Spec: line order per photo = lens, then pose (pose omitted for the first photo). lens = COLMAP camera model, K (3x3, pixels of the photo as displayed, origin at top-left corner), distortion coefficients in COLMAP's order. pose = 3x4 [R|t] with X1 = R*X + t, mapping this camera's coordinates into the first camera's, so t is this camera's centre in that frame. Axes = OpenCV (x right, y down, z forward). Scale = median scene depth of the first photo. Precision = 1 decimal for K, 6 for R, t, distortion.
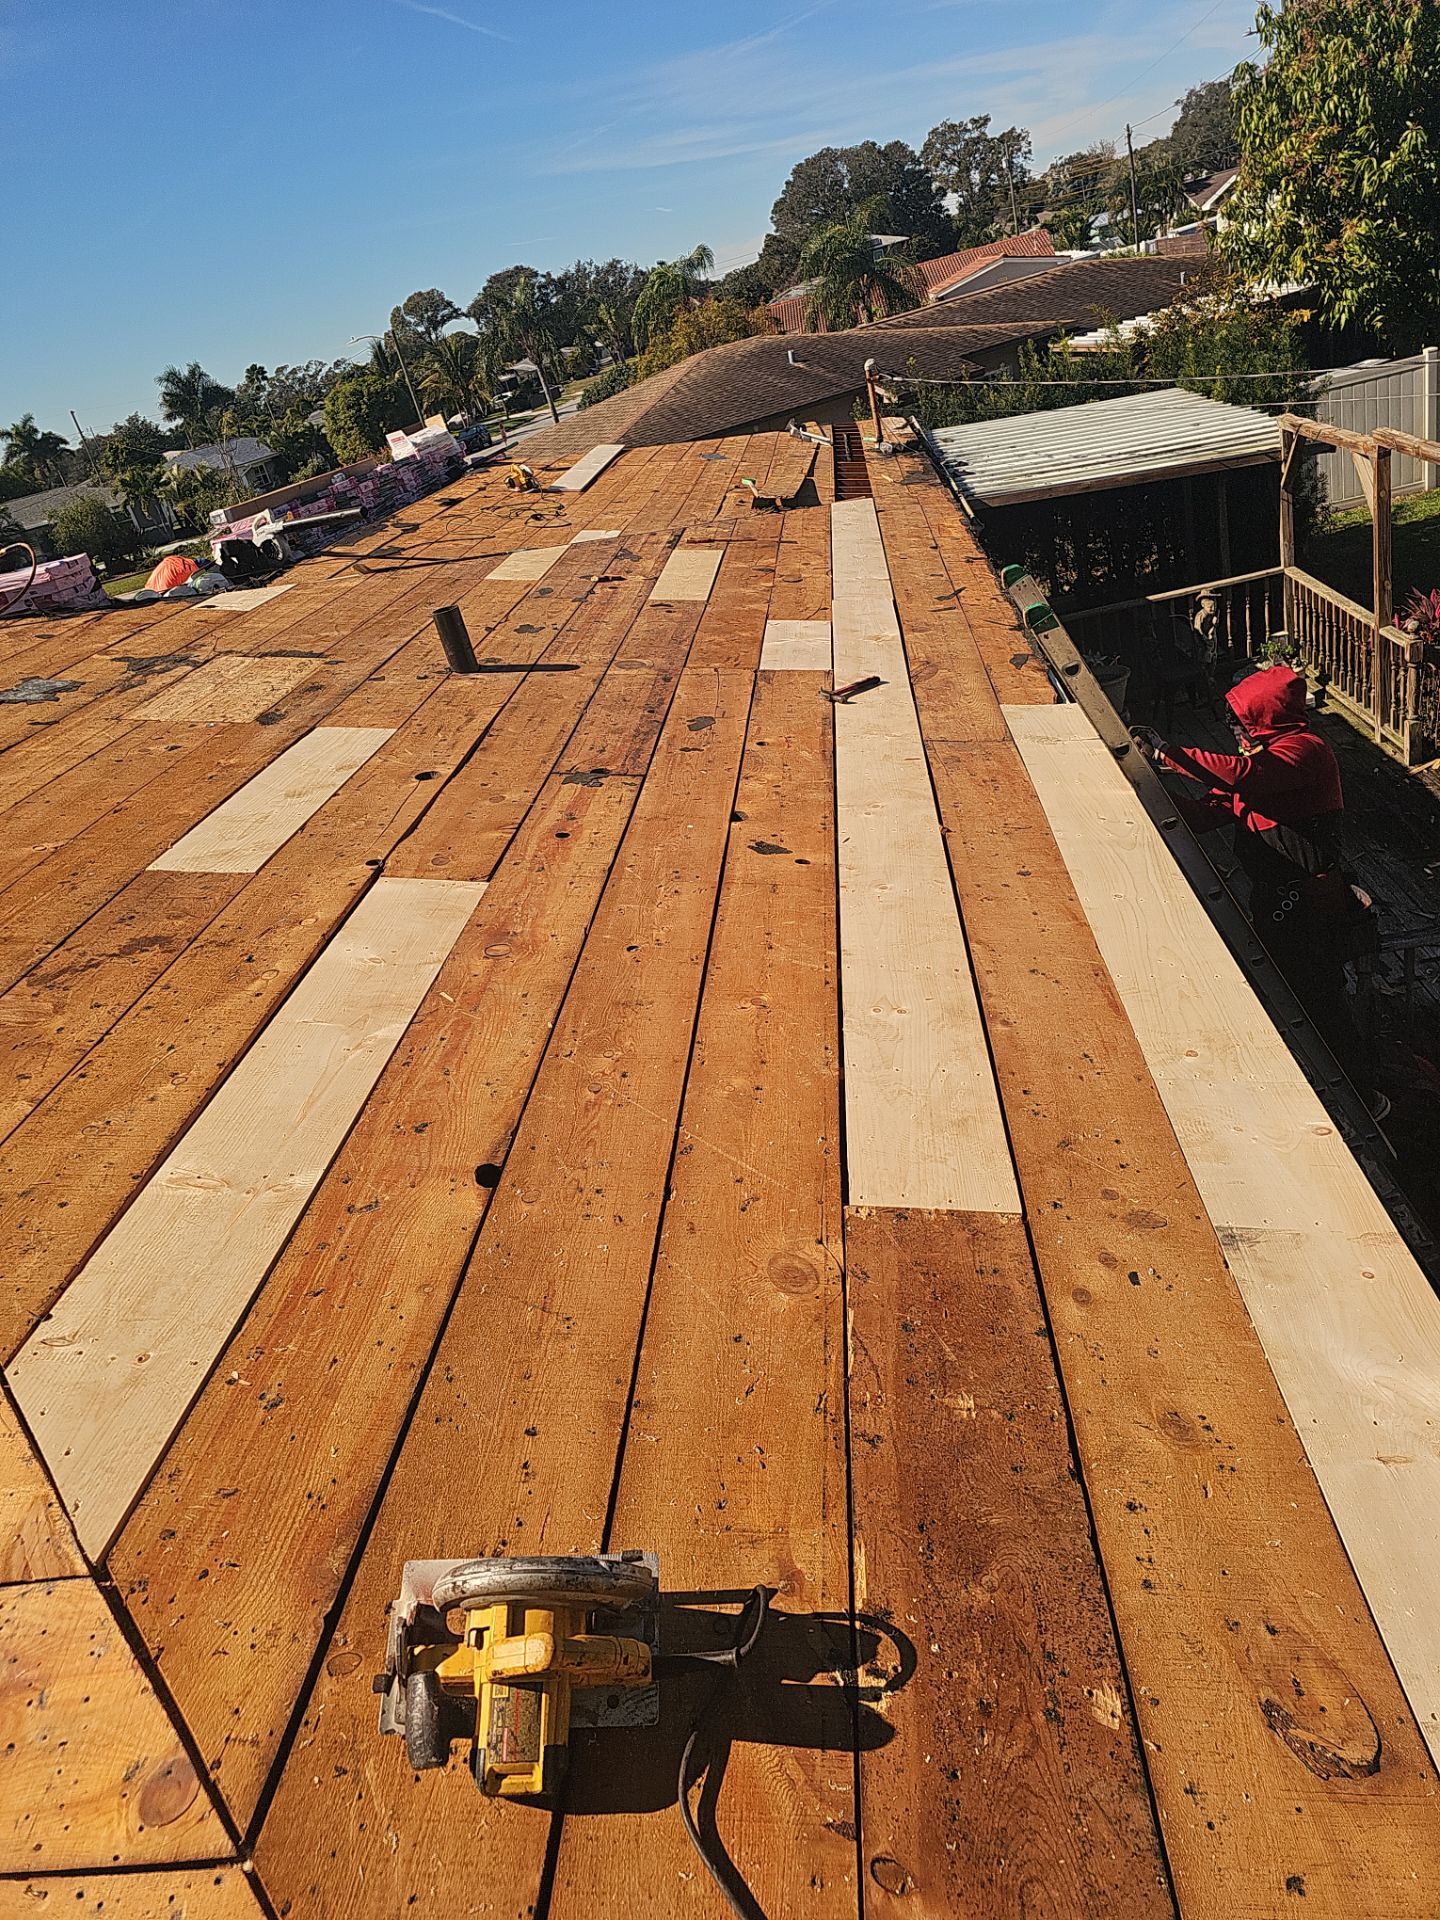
lens RADIAL K [[1302.3, 0, 705.5], [0, 1302.3, 961.0], [0, 0, 1]] dist [0.055542, -0.038201]
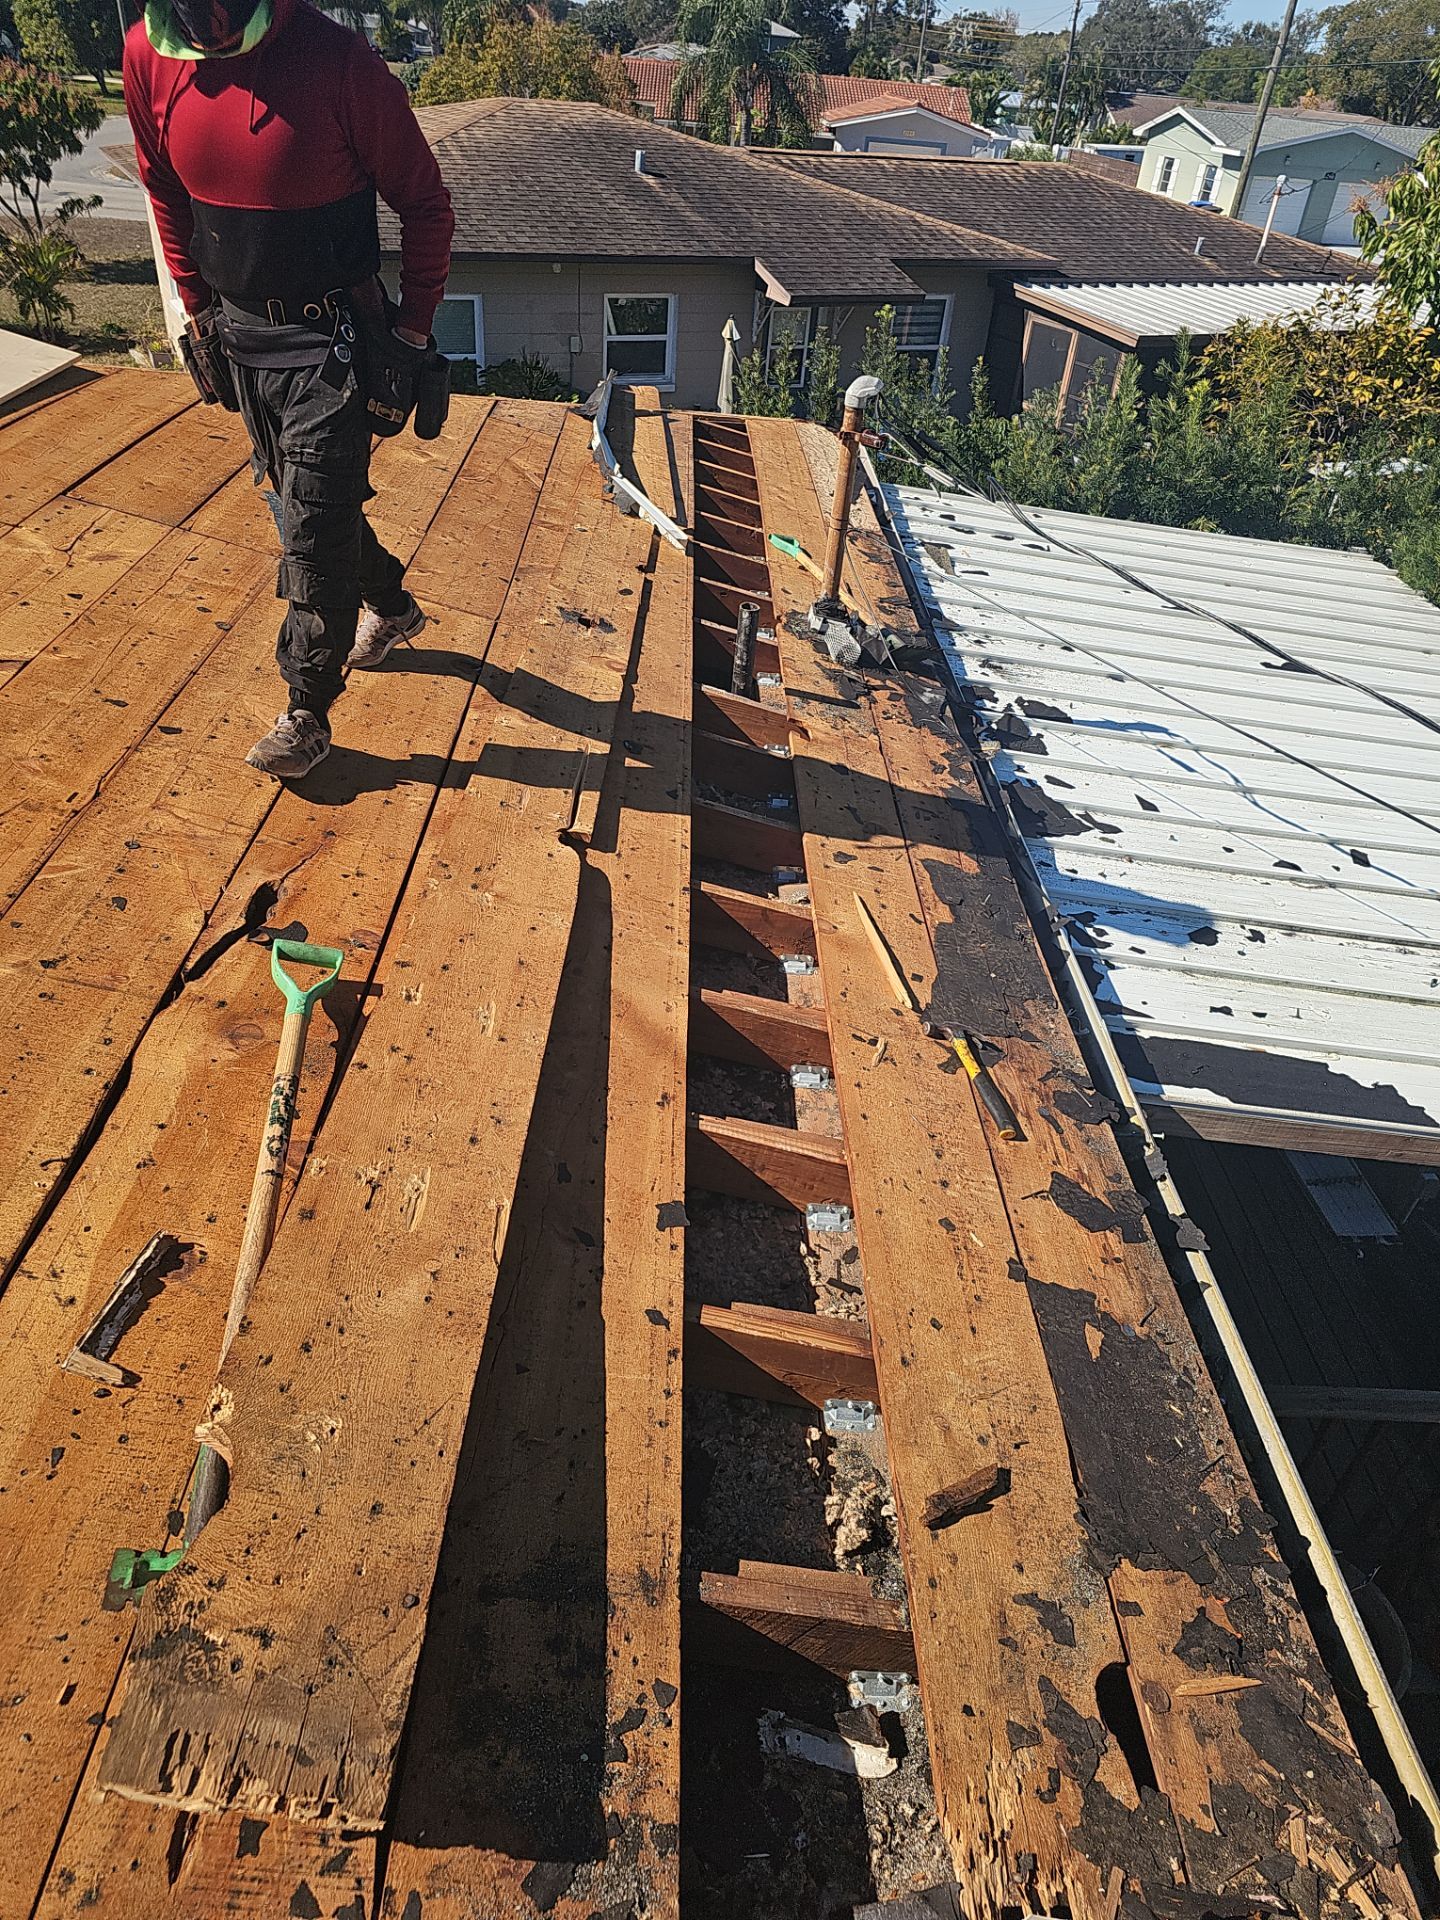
lens RADIAL K [[1302.3, 0, 705.5], [0, 1302.3, 961.0], [0, 0, 1]] dist [0.055542, -0.038201]
pose [[0.946272, 0.207323, 0.248165, 0.026975], [-0.239496, 0.964977, 0.107053, -0.254923], [-0.217279, -0.160736, 0.962785, 0.500282]]
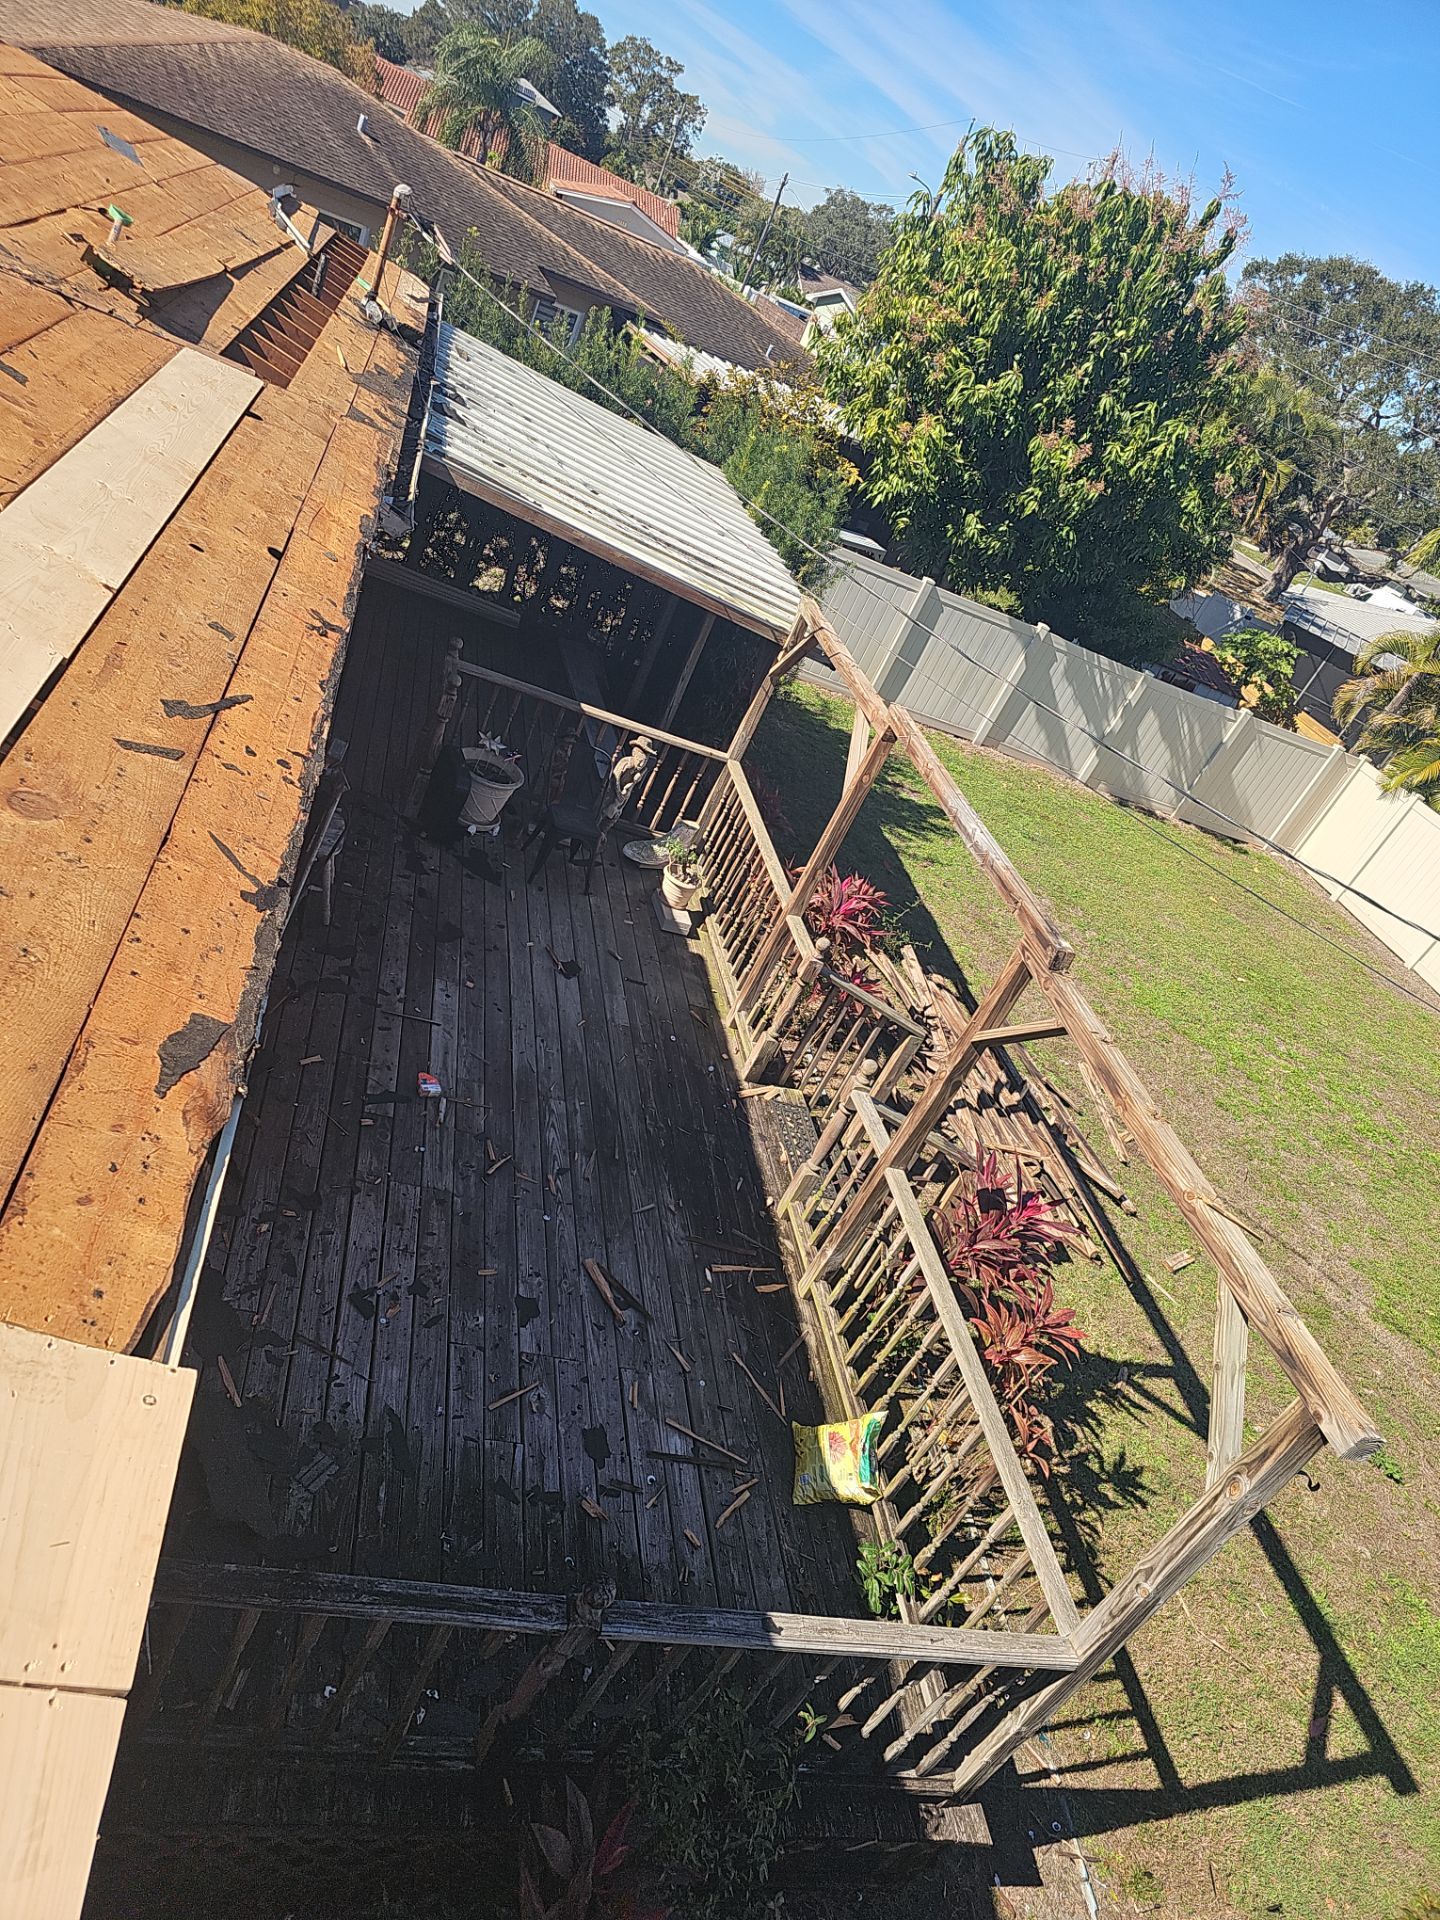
lens RADIAL K [[1302.3, 0, 705.5], [0, 1302.3, 961.0], [0, 0, 1]] dist [0.055542, -0.038201]
pose [[0.772371, 0.398613, 0.494521, 0.047822], [-0.437112, 0.898449, -0.041496, -0.095330], [-0.460843, -0.184111, 0.868175, 0.180447]]
